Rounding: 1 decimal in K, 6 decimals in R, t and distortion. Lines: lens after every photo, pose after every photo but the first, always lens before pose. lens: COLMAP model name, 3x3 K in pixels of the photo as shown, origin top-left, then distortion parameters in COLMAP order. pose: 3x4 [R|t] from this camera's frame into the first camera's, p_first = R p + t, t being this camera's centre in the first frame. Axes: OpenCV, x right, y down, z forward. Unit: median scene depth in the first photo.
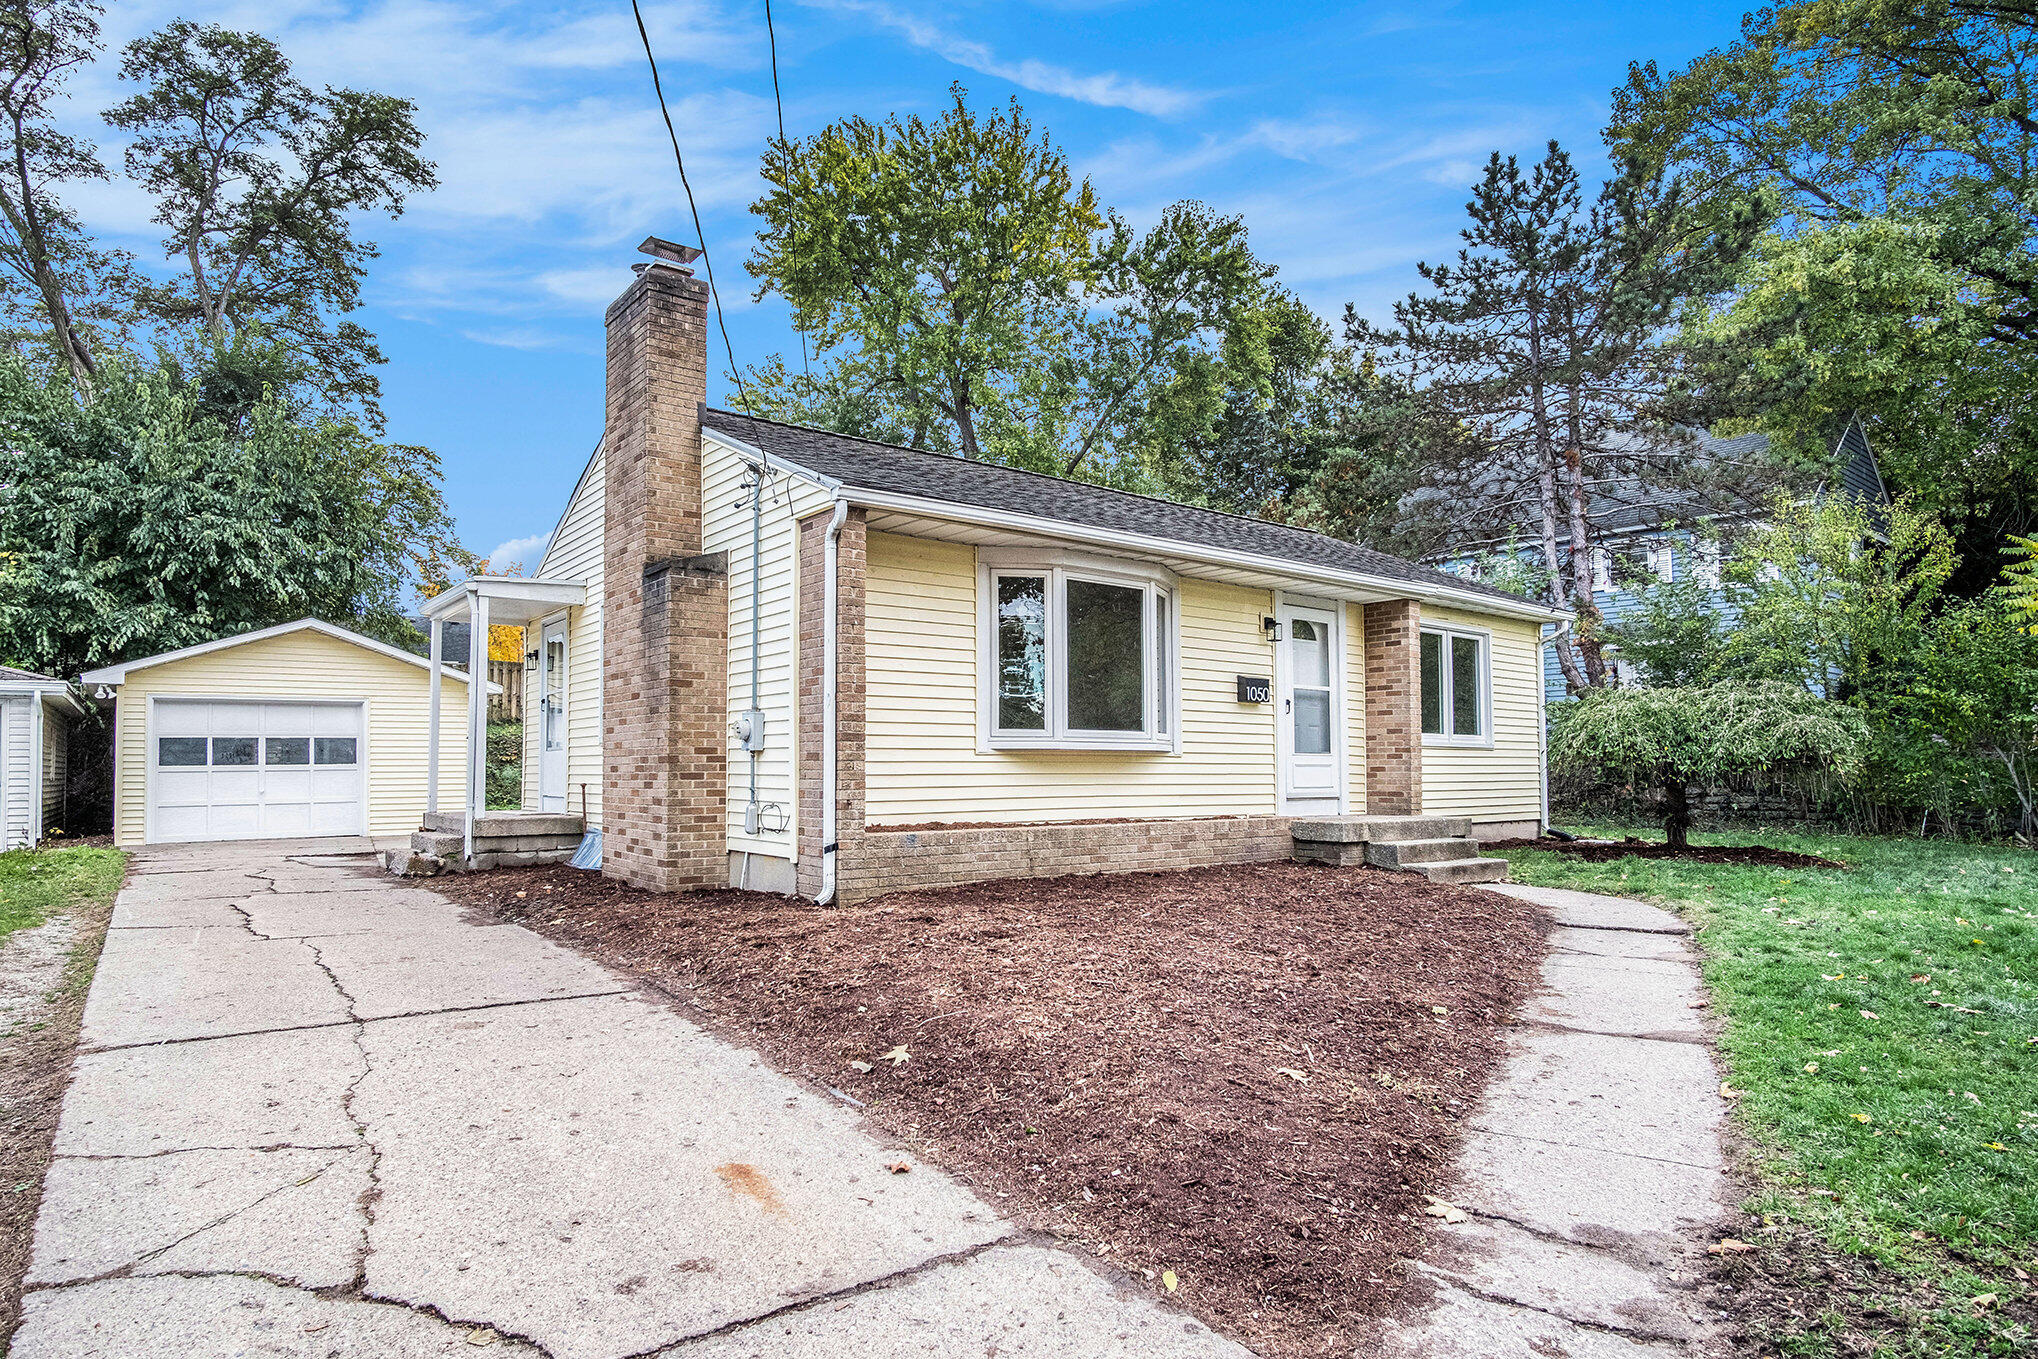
lens RADIAL K [[1145.4, 0, 1019.0], [0, 1145.4, 679.5], [0, 0, 1]] dist [-0.074330, 0.000016]
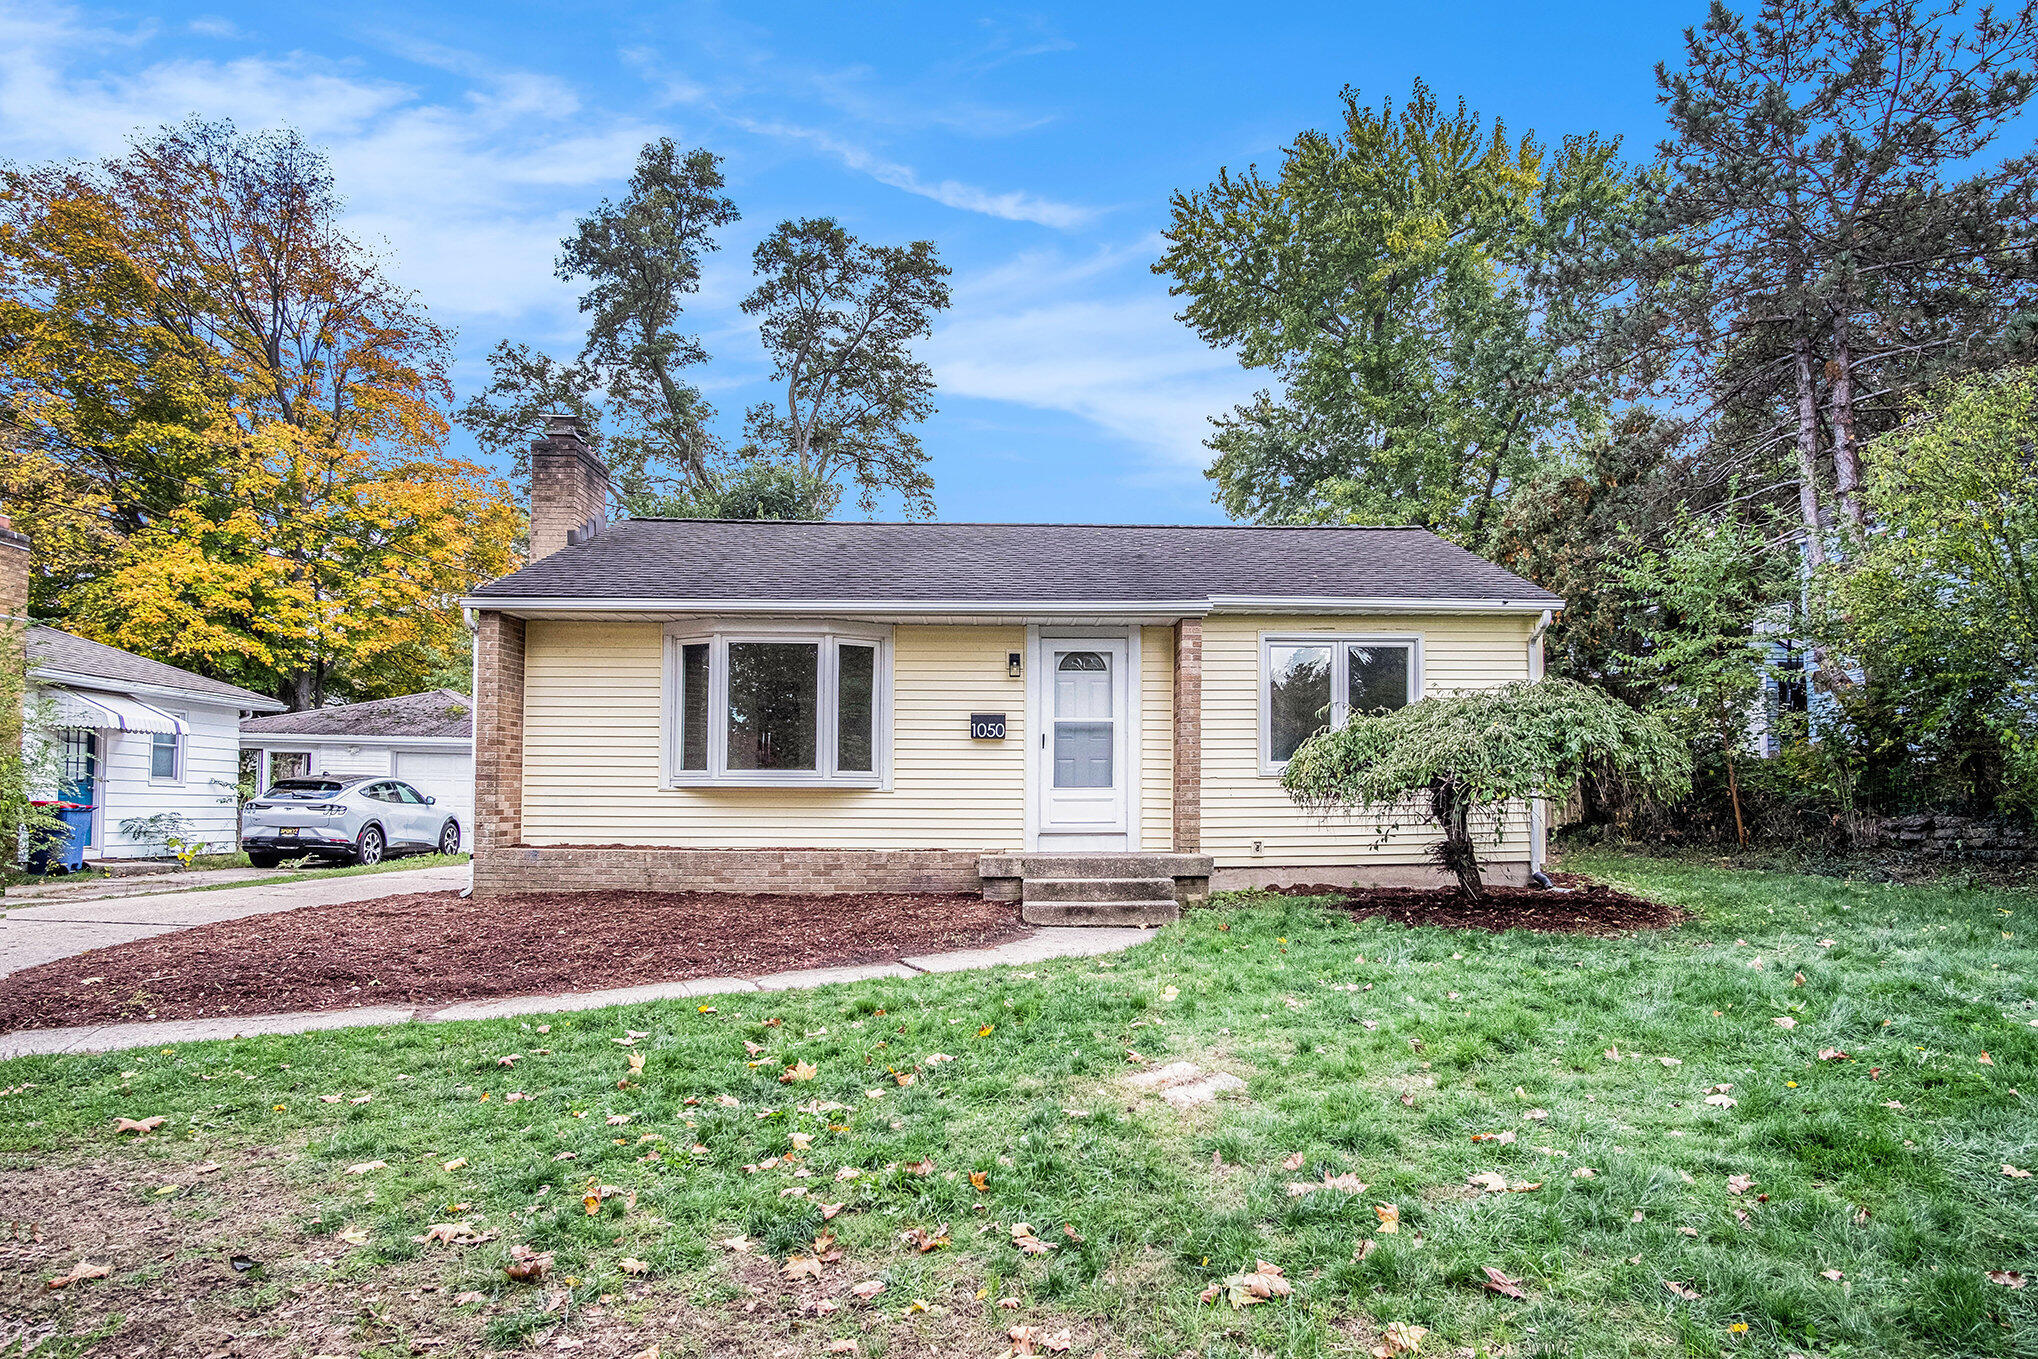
lens RADIAL K [[1145.4, 0, 1019.0], [0, 1145.4, 679.5], [0, 0, 1]] dist [-0.074330, 0.000016]
pose [[0.815007, -0.055071, -0.576829, 0.766326], [0.041422, 0.998464, -0.036799, 0.005700], [0.577969, 0.006098, 0.816036, 0.170367]]
